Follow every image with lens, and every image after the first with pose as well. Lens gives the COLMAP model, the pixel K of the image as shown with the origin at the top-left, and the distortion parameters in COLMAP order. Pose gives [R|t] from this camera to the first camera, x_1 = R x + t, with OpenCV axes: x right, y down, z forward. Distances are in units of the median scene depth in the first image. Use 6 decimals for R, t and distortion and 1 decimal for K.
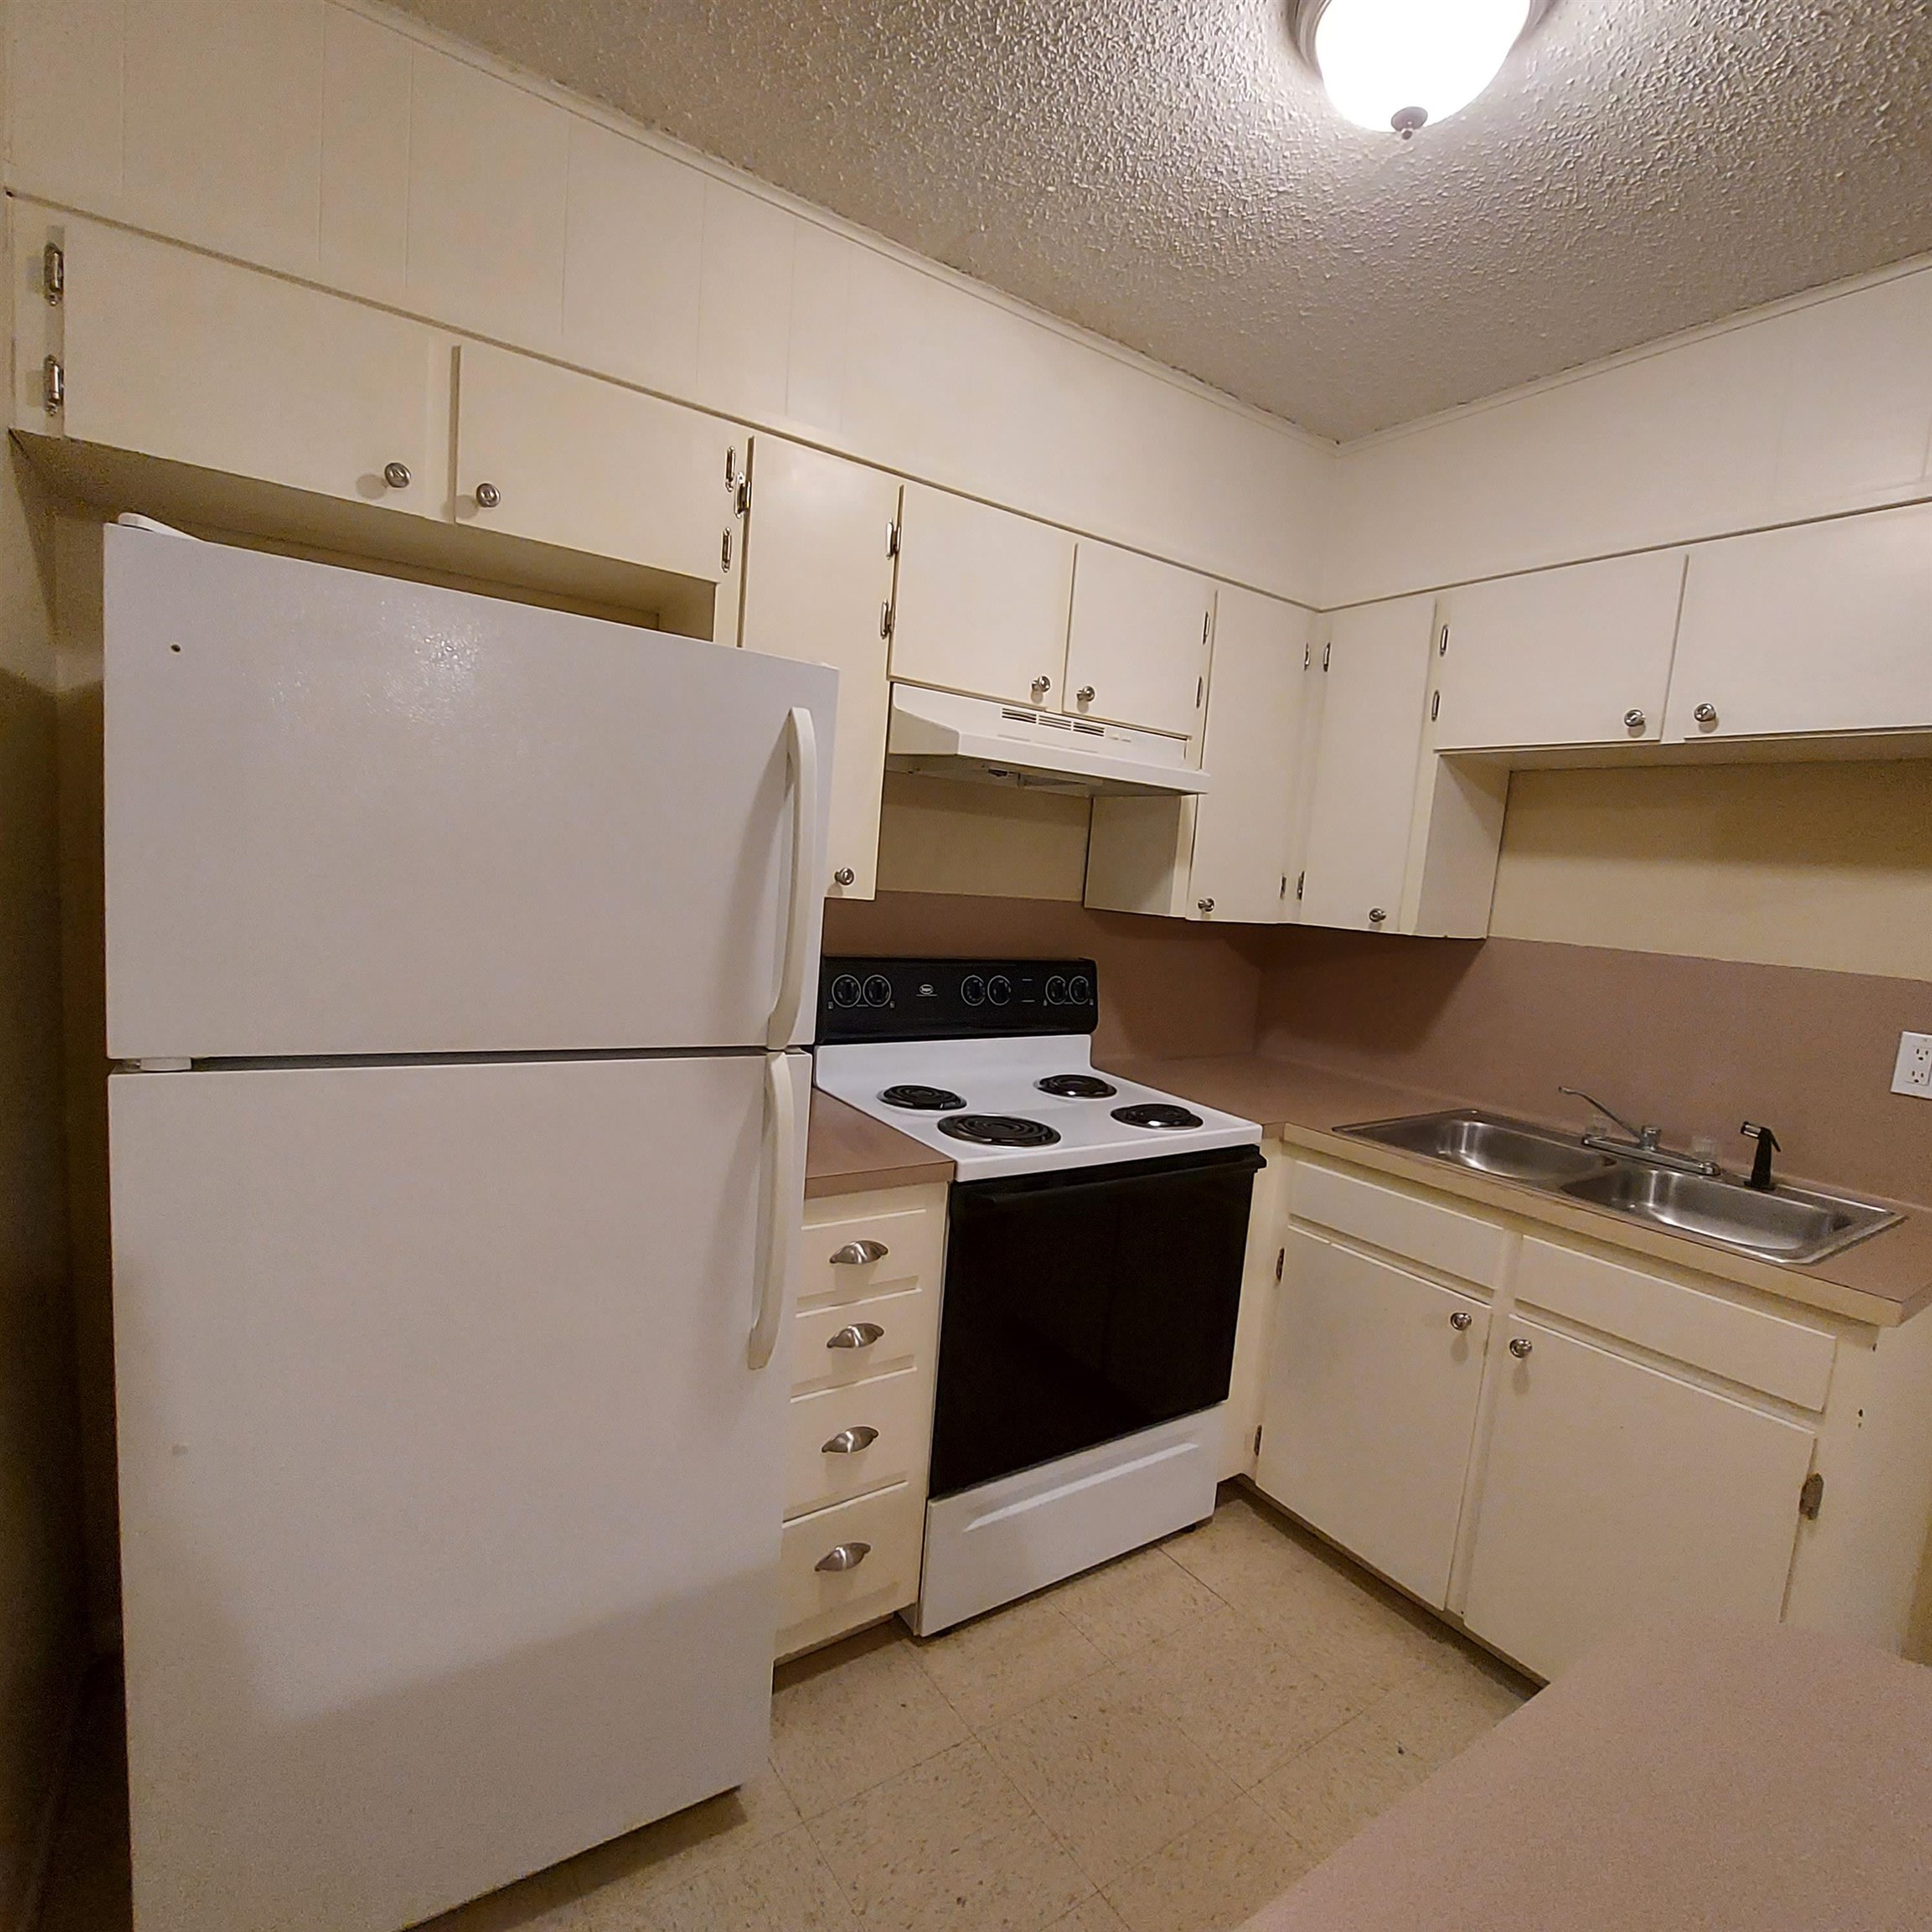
lens RADIAL K [[1023.9, 0, 969.4], [0, 1023.9, 979.5], [0, 0, 1]] dist [-0.001479, -0.009620]
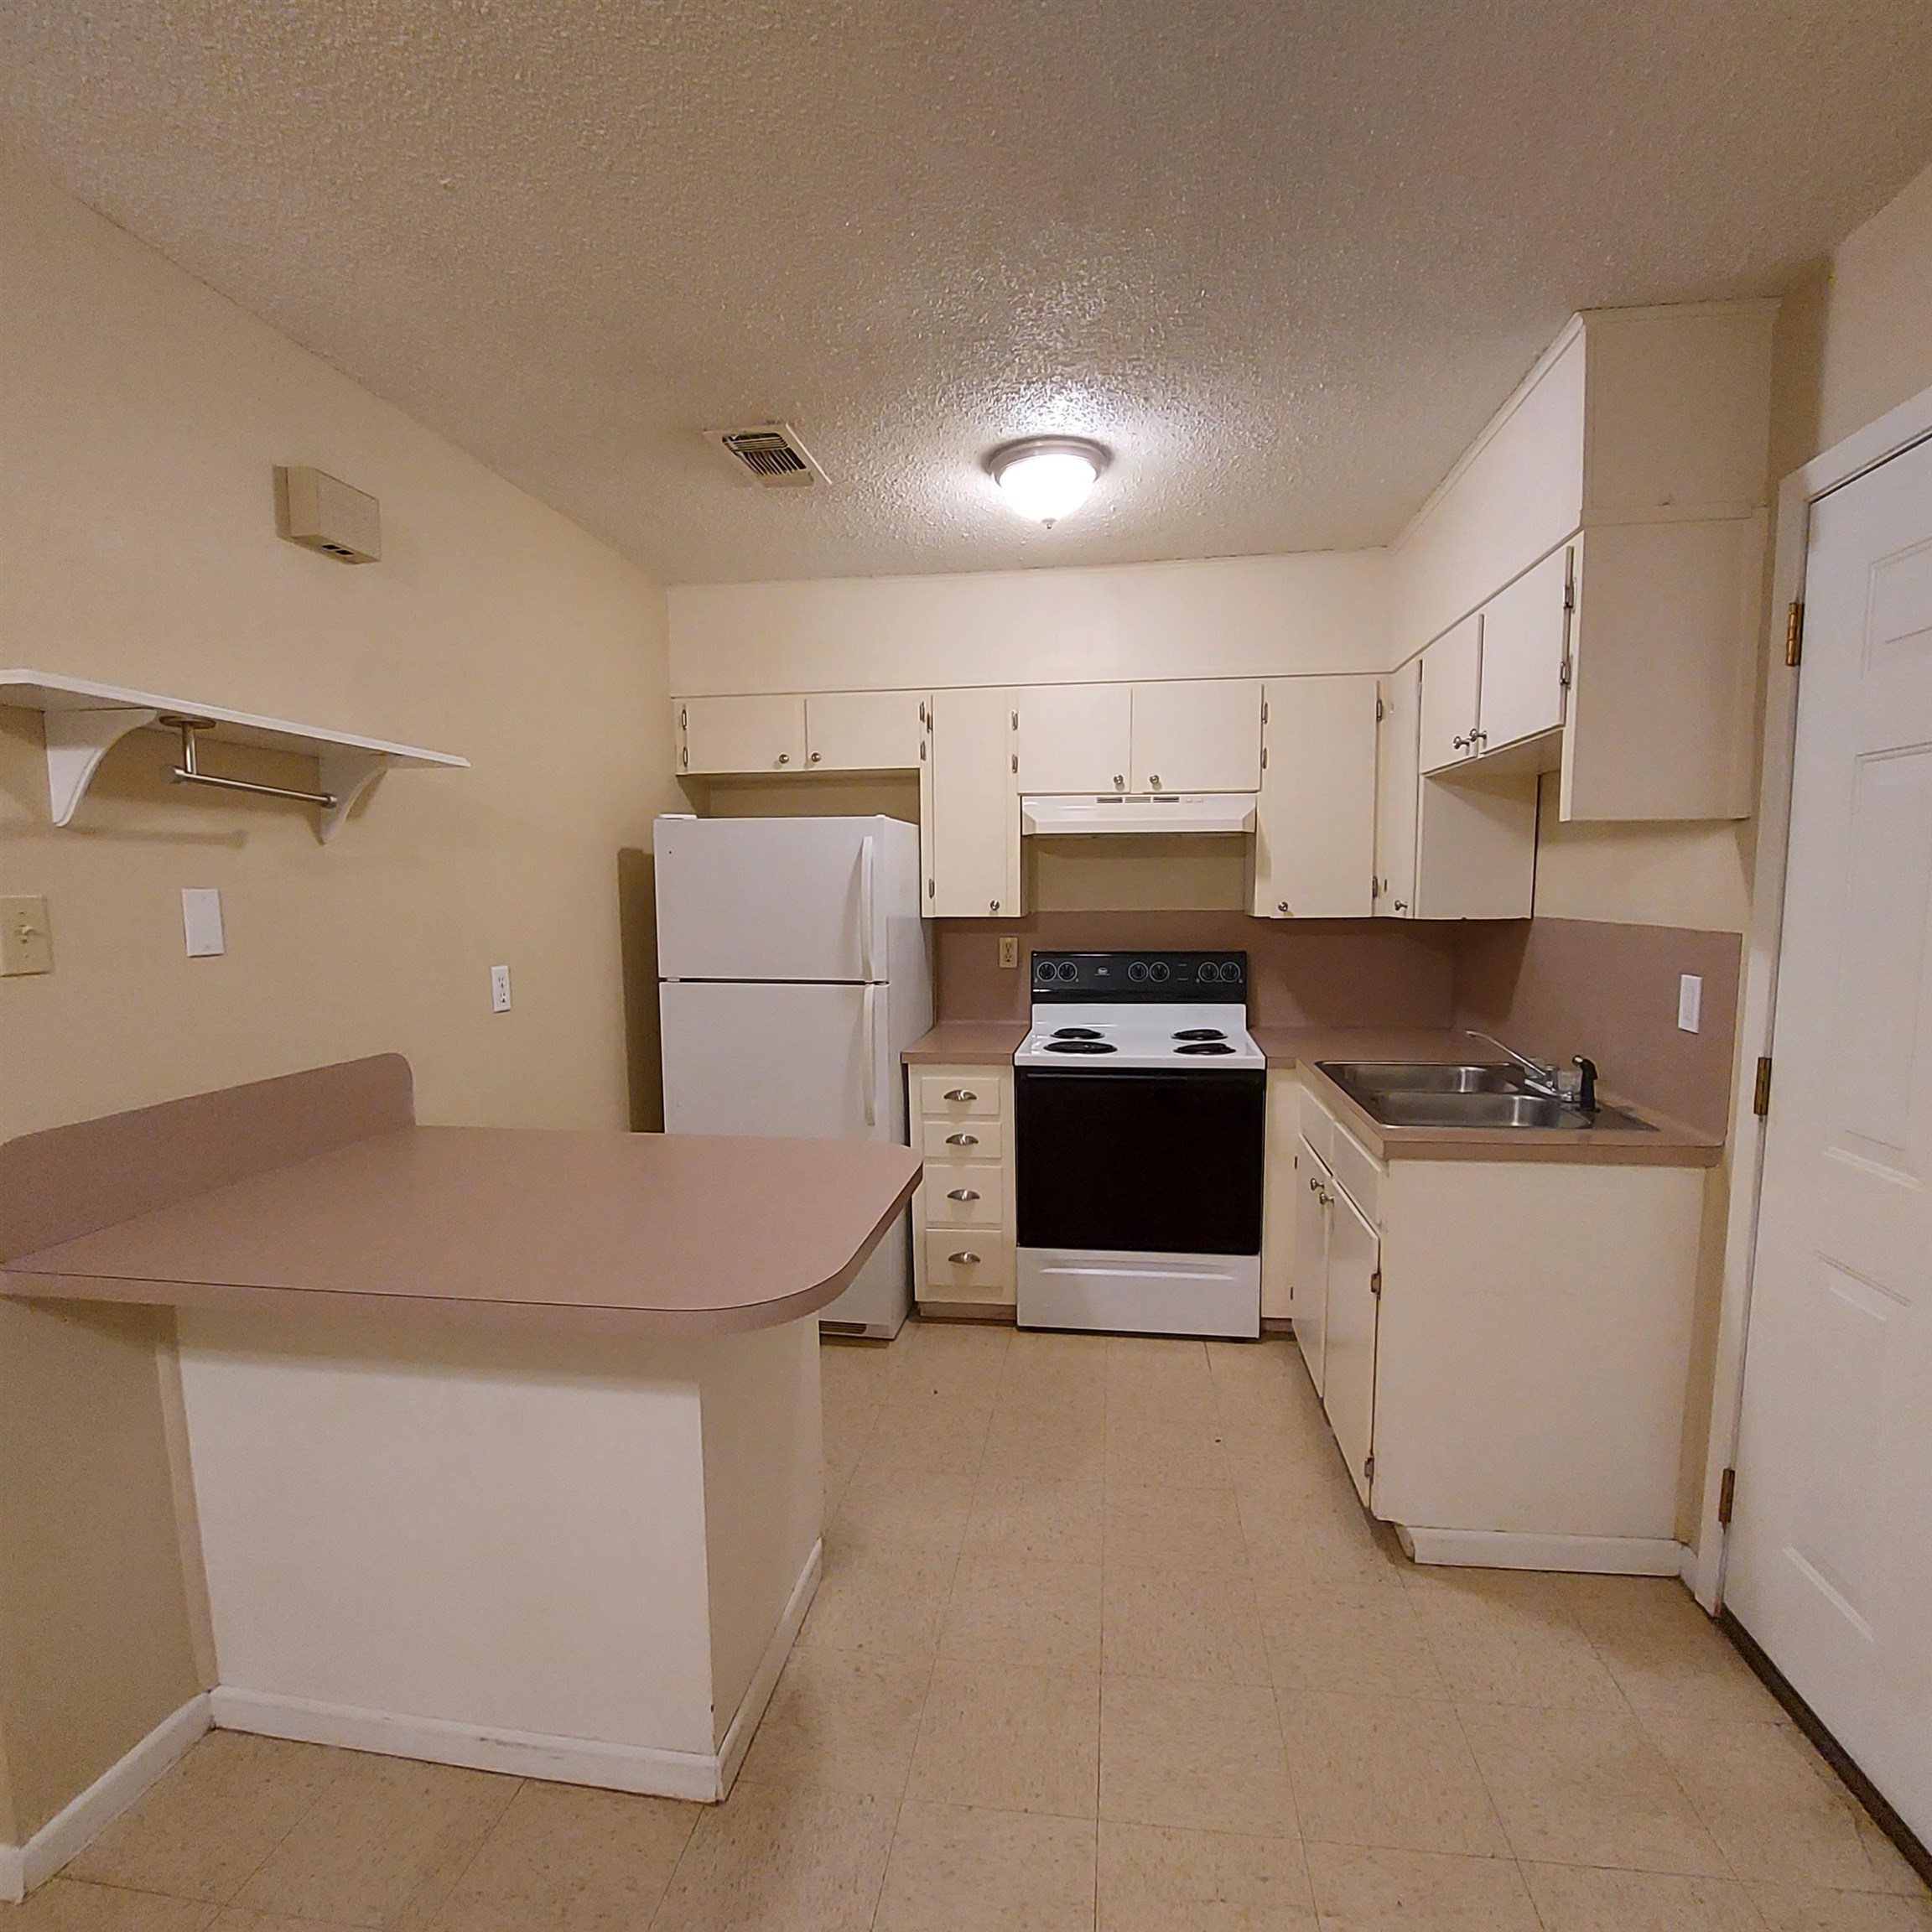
lens RADIAL K [[1023.9, 0, 969.4], [0, 1023.9, 979.5], [0, 0, 1]] dist [-0.001479, -0.009620]
pose [[0.736325, -0.020674, -0.676313, 1.070075], [-0.006153, 0.999287, -0.037245, 0.100720], [0.676600, 0.031586, 0.735673, -0.383020]]
